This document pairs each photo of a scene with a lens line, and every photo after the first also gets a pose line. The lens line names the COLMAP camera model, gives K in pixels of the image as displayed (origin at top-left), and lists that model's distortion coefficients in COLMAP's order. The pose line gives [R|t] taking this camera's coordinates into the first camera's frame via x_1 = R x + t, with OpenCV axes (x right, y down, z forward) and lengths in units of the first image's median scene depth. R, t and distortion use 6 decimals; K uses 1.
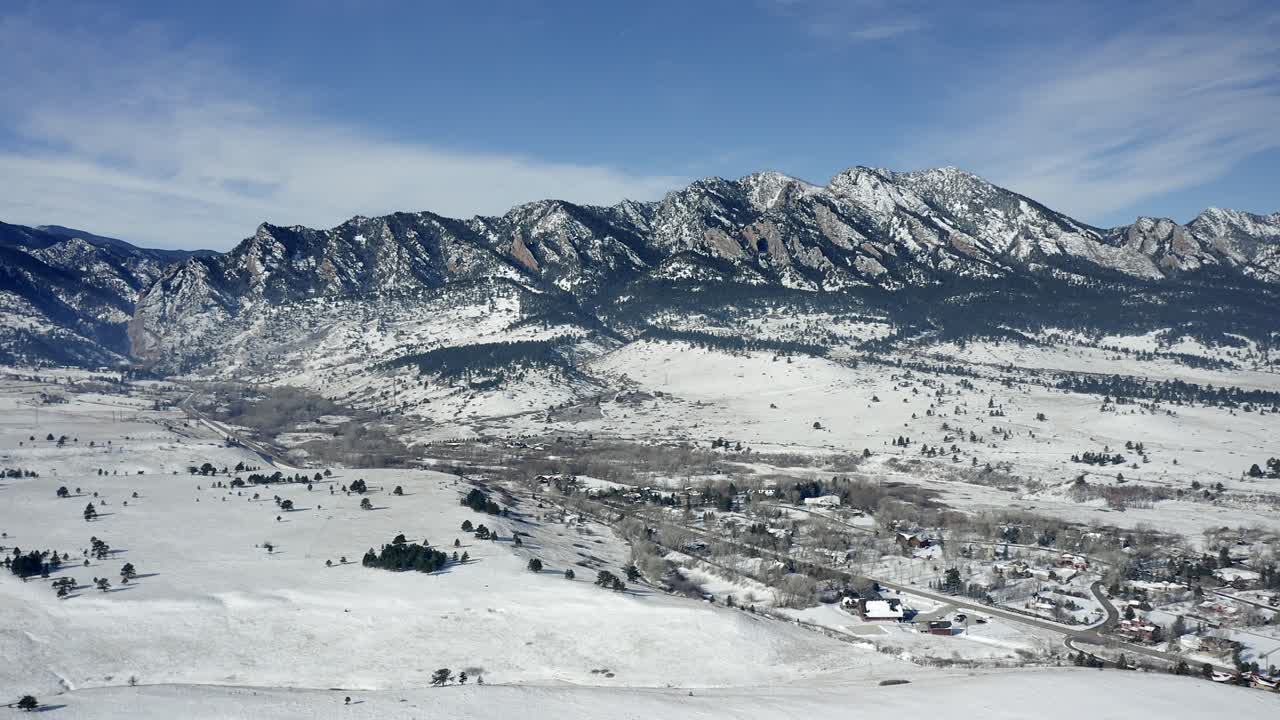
lens RADIAL K [[1022.8, 0, 637.3], [0, 1022.8, 353.9], [0, 0, 1]] dist [0.083642, -0.179610]
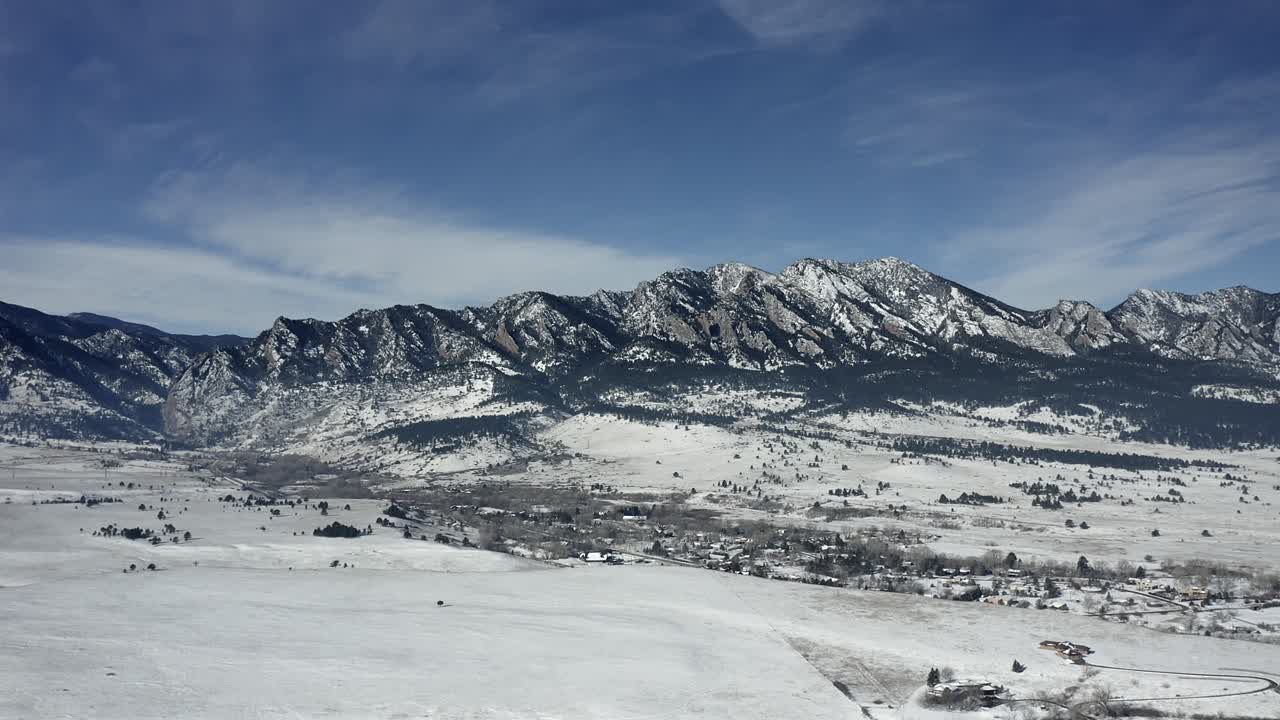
lens RADIAL K [[1022.8, 0, 637.3], [0, 1022.8, 353.9], [0, 0, 1]] dist [0.083642, -0.179610]
pose [[0.999782, -0.010912, -0.017801, 0.071880], [0.009565, 0.997207, -0.074066, 0.005000], [0.018559, 0.073879, 0.997094, -0.175069]]
